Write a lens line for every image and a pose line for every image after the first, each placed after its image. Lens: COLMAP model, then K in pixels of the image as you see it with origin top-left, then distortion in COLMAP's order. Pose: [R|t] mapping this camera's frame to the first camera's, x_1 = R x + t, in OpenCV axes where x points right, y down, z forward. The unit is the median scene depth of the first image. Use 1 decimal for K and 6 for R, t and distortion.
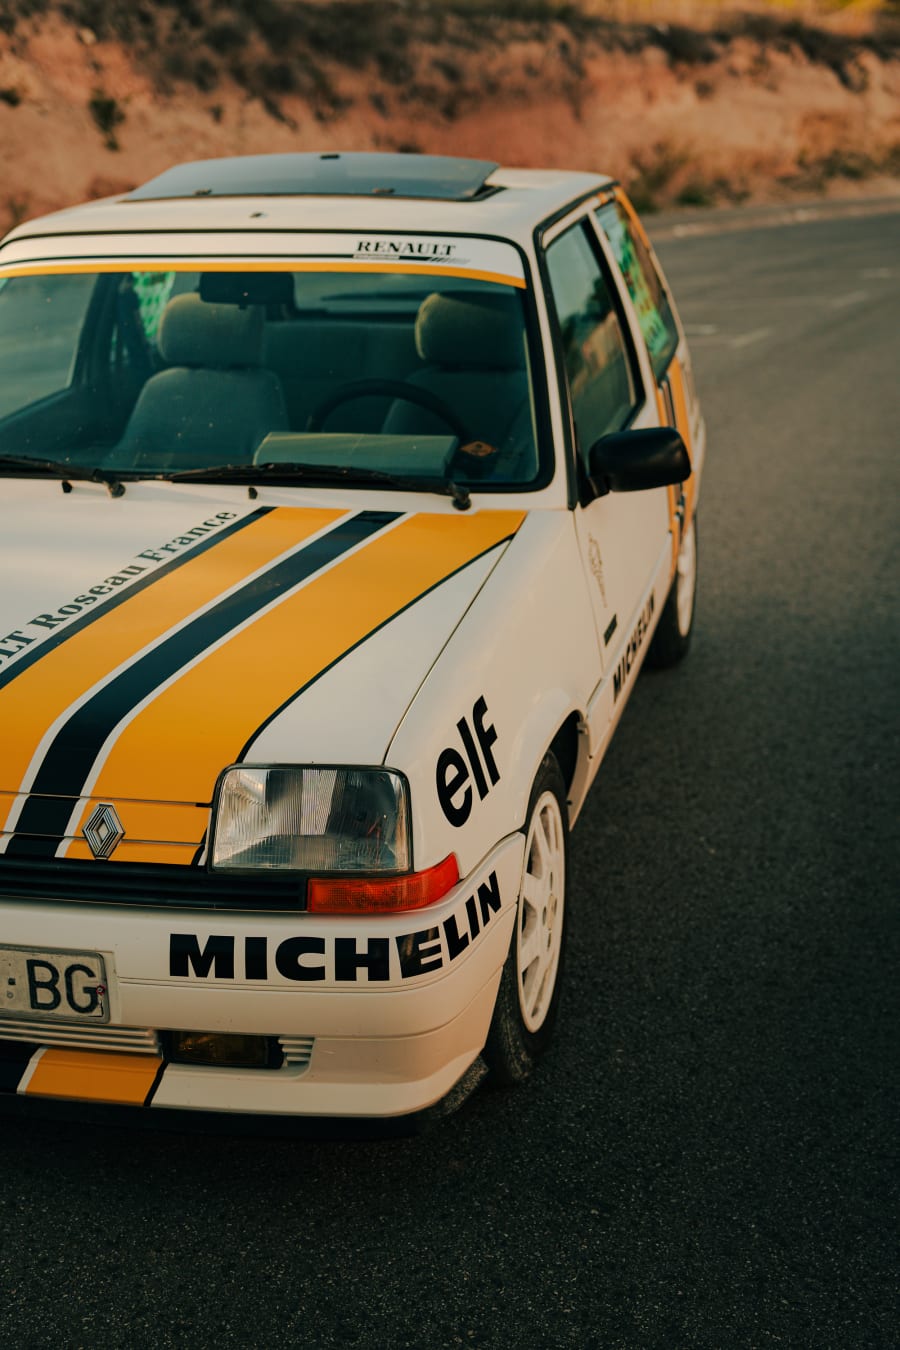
lens RADIAL K [[1856.7, 0, 450.0], [0, 1856.7, 675.0], [0, 0, 1]] dist [-0.016492, 0.016777]
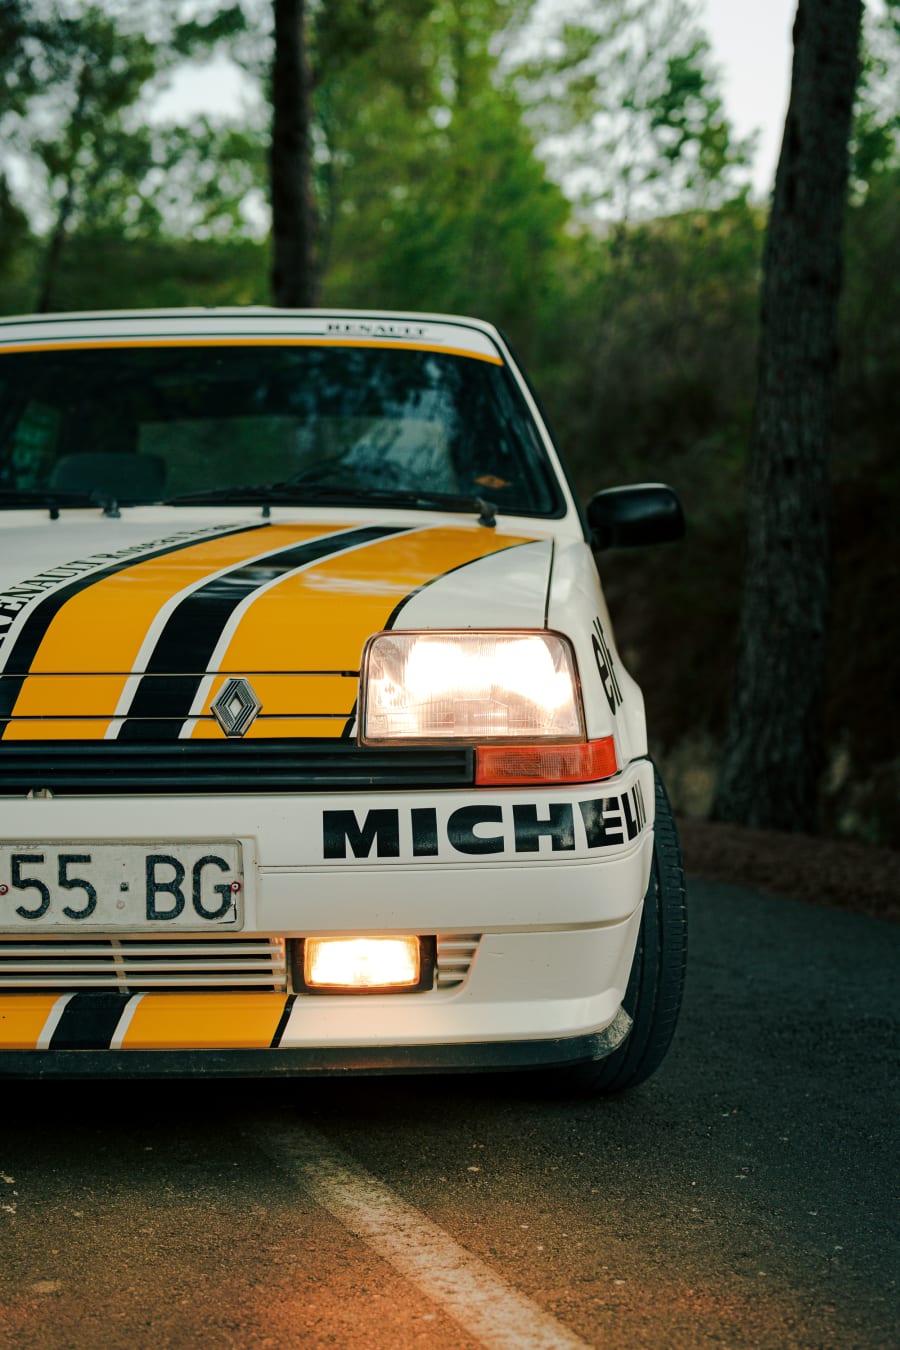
lens RADIAL K [[1941.4, 0, 486.9], [0, 1941.4, 696.0], [0, 0, 1]] dist [-0.047287, -0.002189]
pose [[0.976449, -0.000273, 0.215748, -0.266386], [0.058192, 0.963271, -0.262150, 0.324204], [-0.207752, 0.268531, 0.940601, 0.107581]]
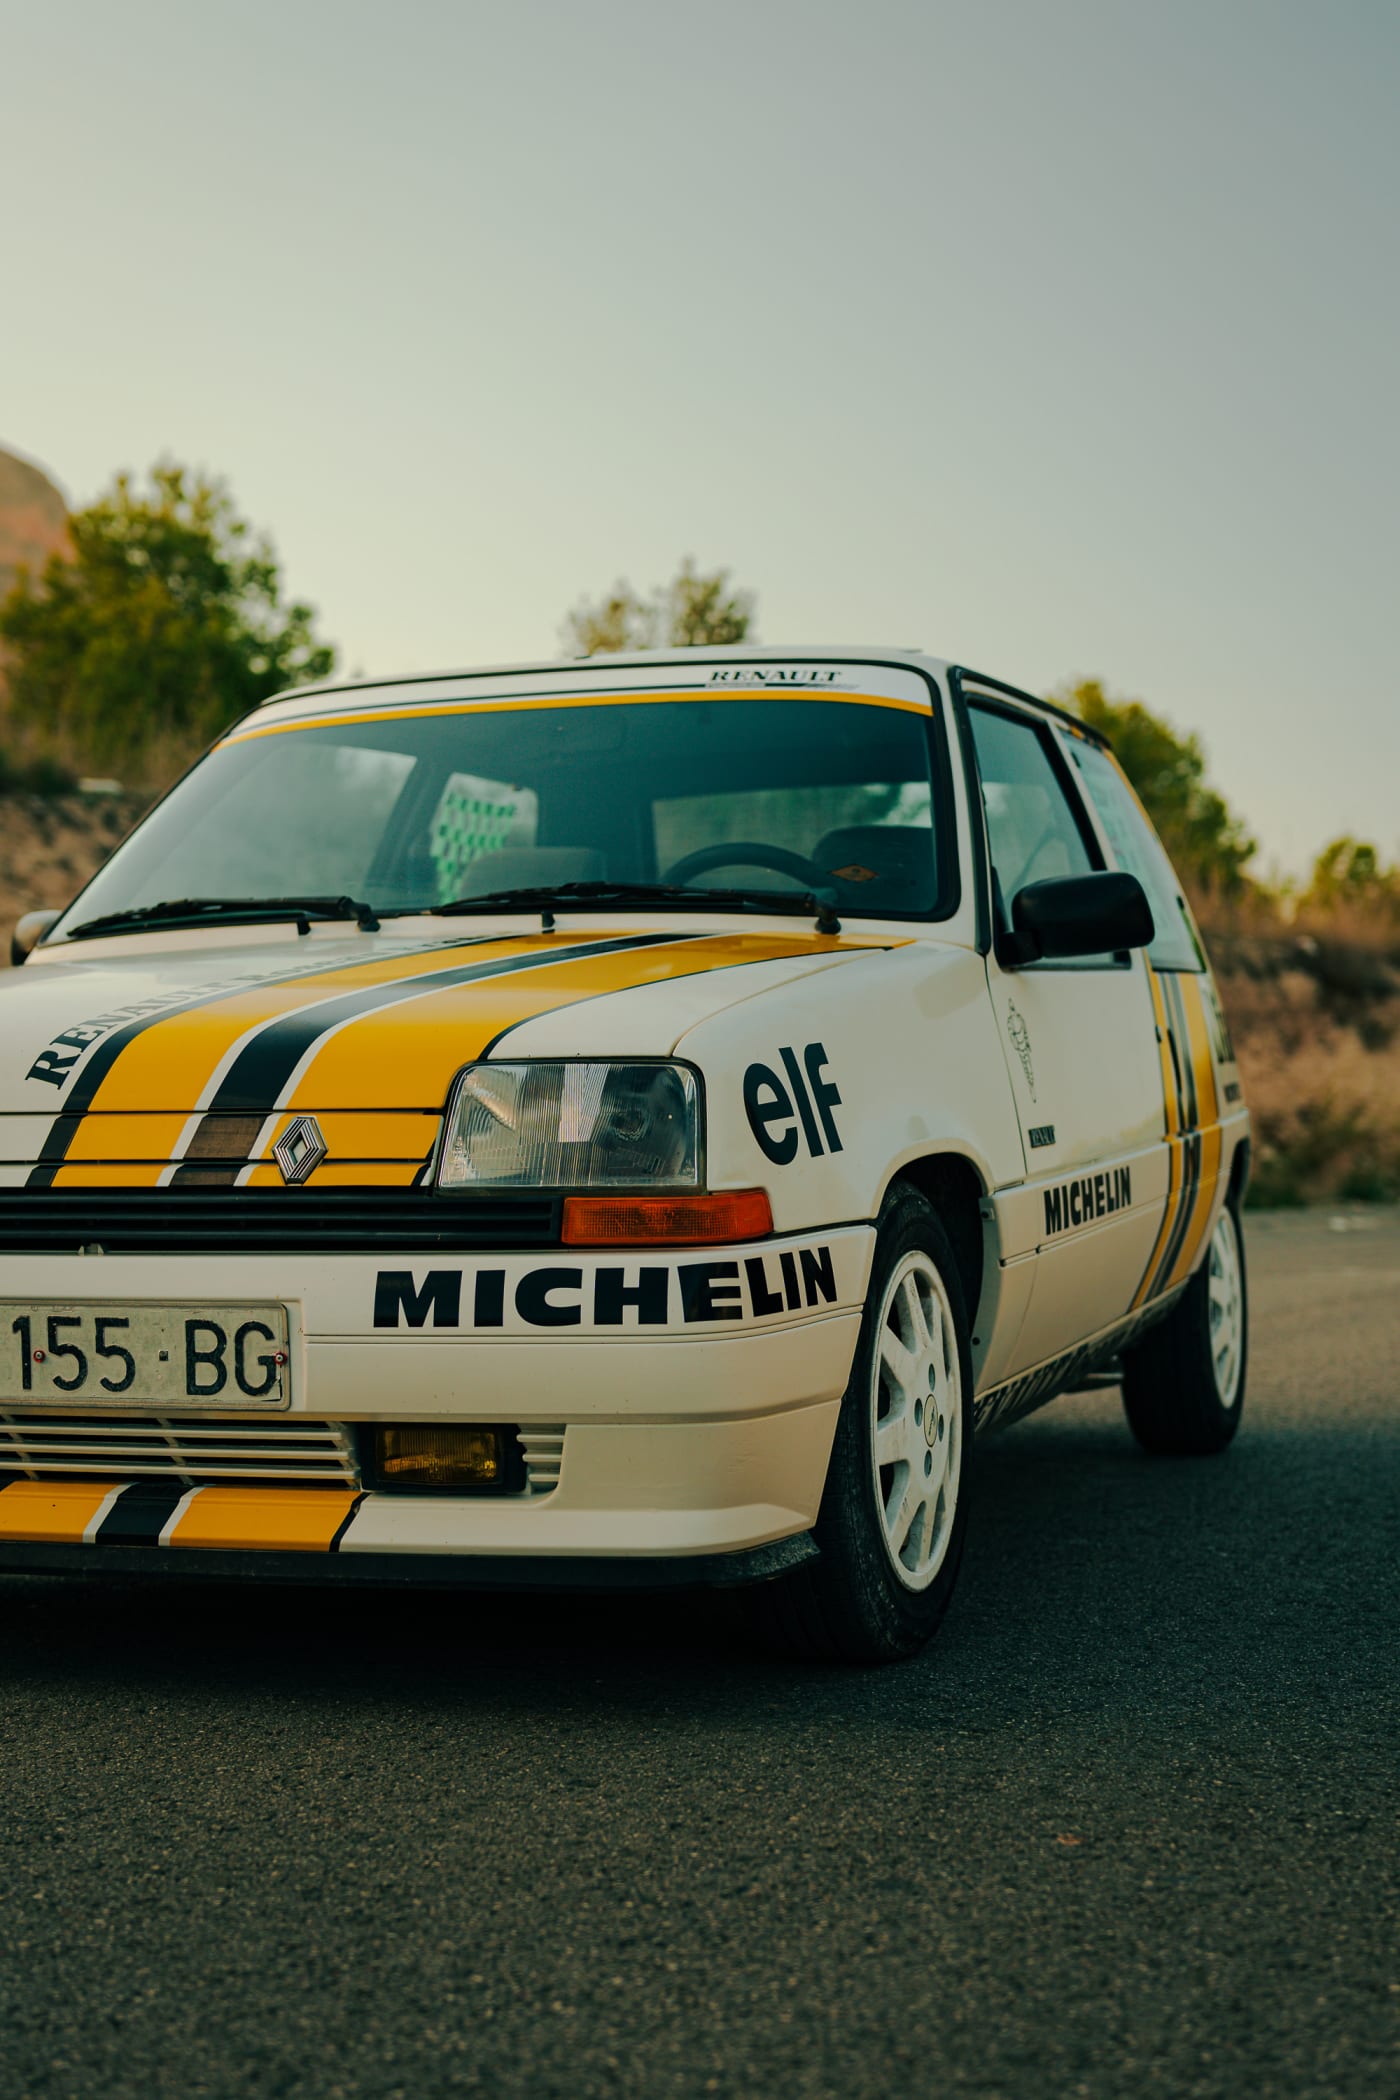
lens RADIAL K [[3020.0, 0, 757.3], [0, 3020.0, 1082.7], [0, 0, 1]] dist [-0.047287, -0.002189]
pose [[0.996776, 0.002078, -0.080213, 0.095091], [-0.026519, 0.952020, -0.304884, 0.422027], [0.075731, 0.306028, 0.949006, -0.153178]]
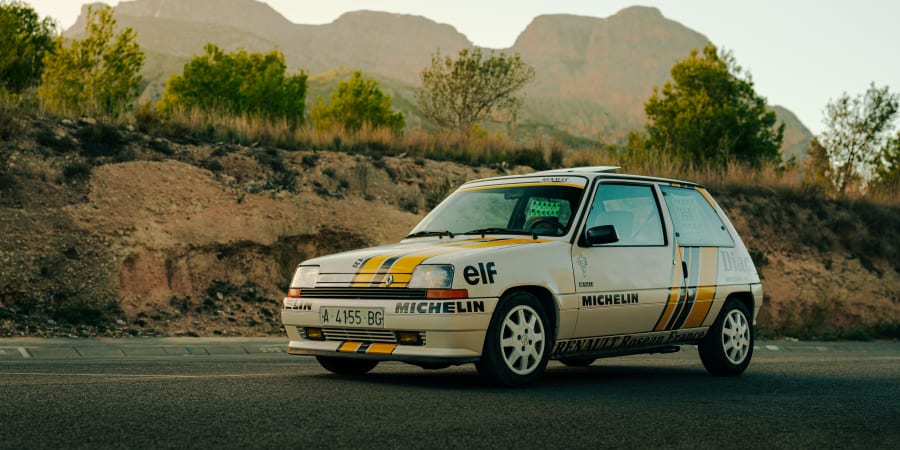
lens RADIAL K [[1212.3, 0, 451.7], [0, 1212.3, 201.4], [0, 0, 1]] dist [-0.028015, 0.077207]
pose [[0.873310, -0.012867, -0.486995, 1.219212], [-0.168247, 0.930177, -0.326288, 0.760794], [0.457190, 0.366886, 0.810168, -1.147112]]
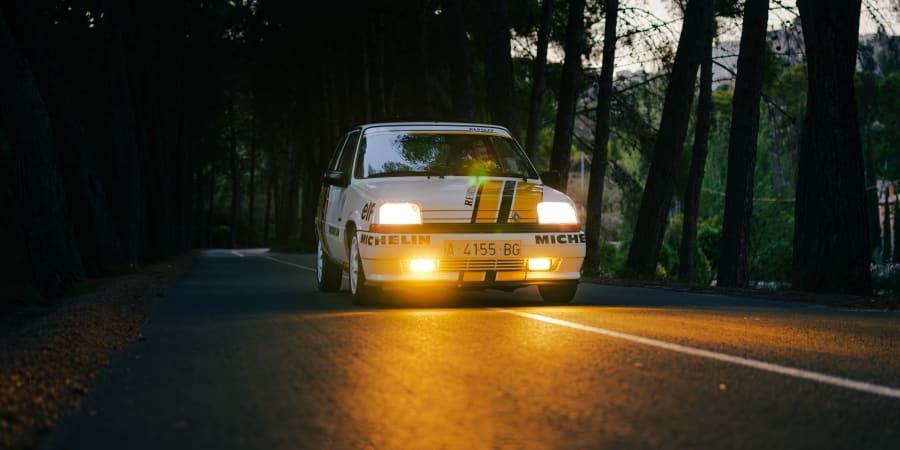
lens RADIAL K [[1212.3, 0, 451.7], [0, 1212.3, 201.4], [0, 0, 1]] dist [-0.028015, 0.077207]
pose [[0.913170, 0.017192, 0.407215, -1.582025], [0.113901, 0.948539, -0.295467, 0.932059], [-0.391339, 0.316194, 0.864219, -1.602181]]
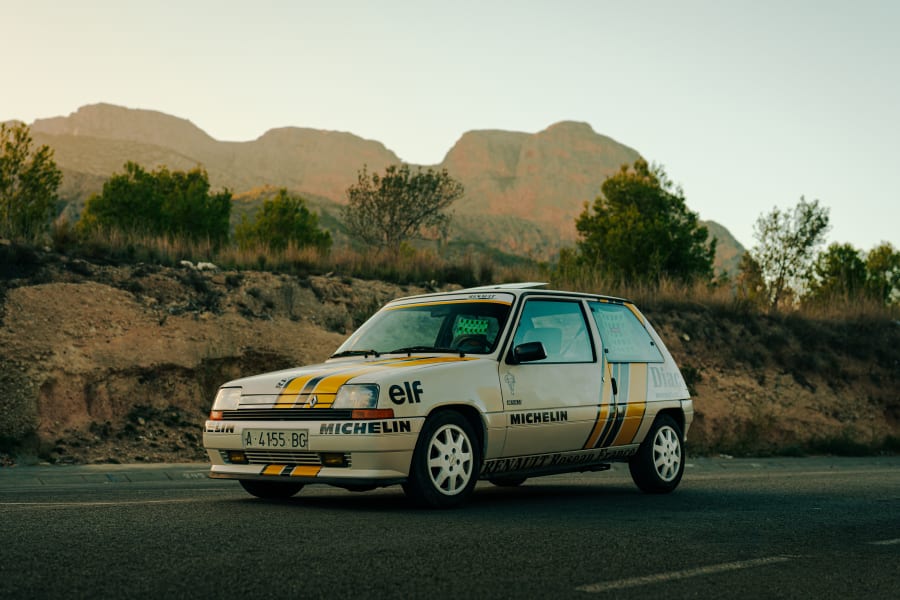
lens RADIAL K [[1237.8, 0, 436.5], [0, 1237.8, 297.3], [0, 0, 1]] dist [-0.016492, 0.016777]
pose [[0.893885, -0.032002, -0.447152, 1.234009], [-0.142483, 0.925447, -0.351065, 0.766235], [0.425051, 0.377523, 0.822684, -1.149718]]
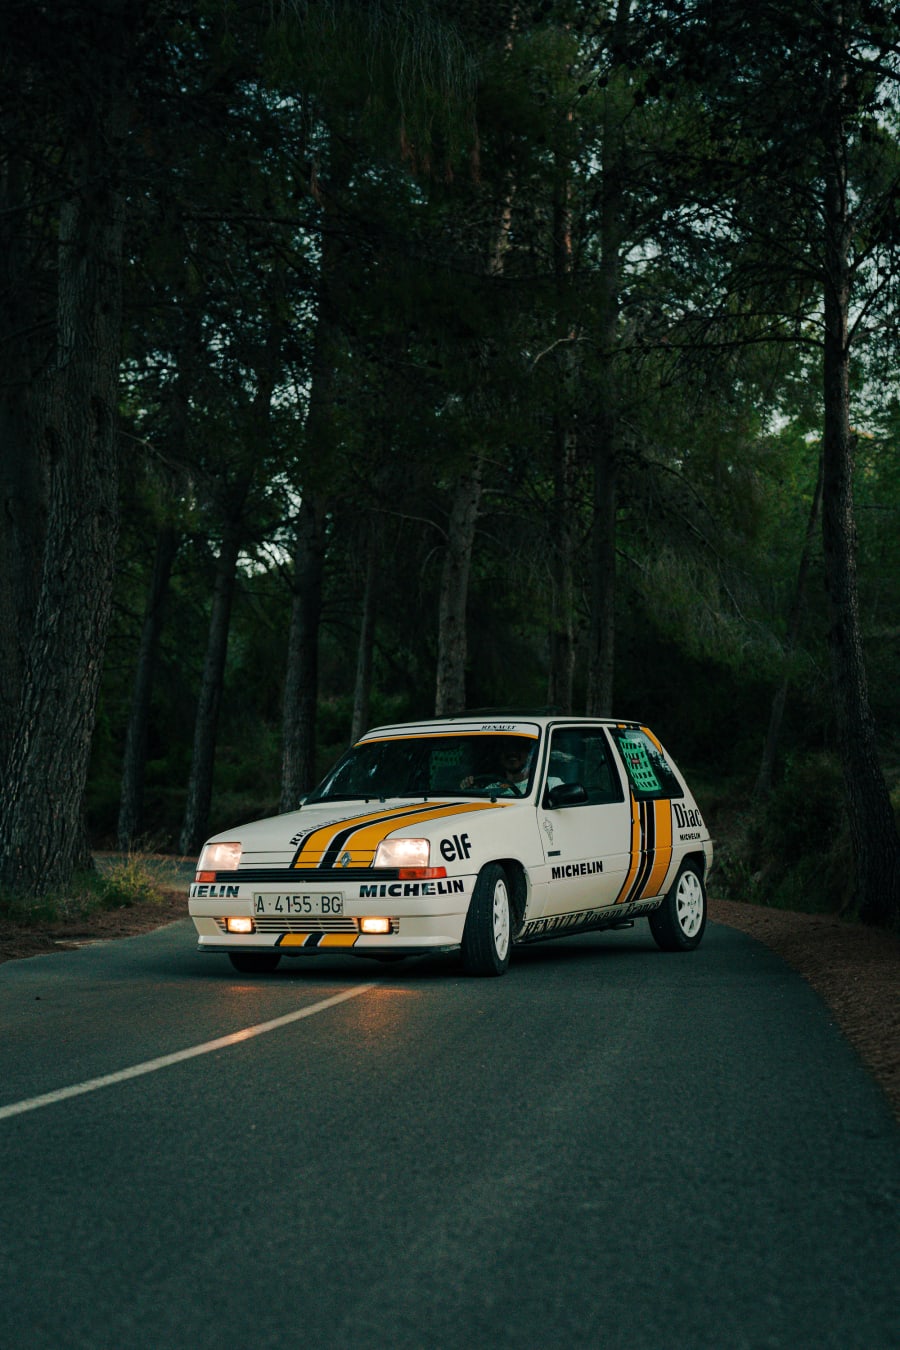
lens RADIAL K [[1941.4, 0, 486.9], [0, 1941.4, 696.0], [0, 0, 1]] dist [-0.047287, -0.002189]
pose [[0.963446, -0.027647, -0.266473, 1.022930], [-0.070173, 0.933890, -0.350607, 1.035309], [0.258550, 0.356490, 0.897812, -2.251259]]
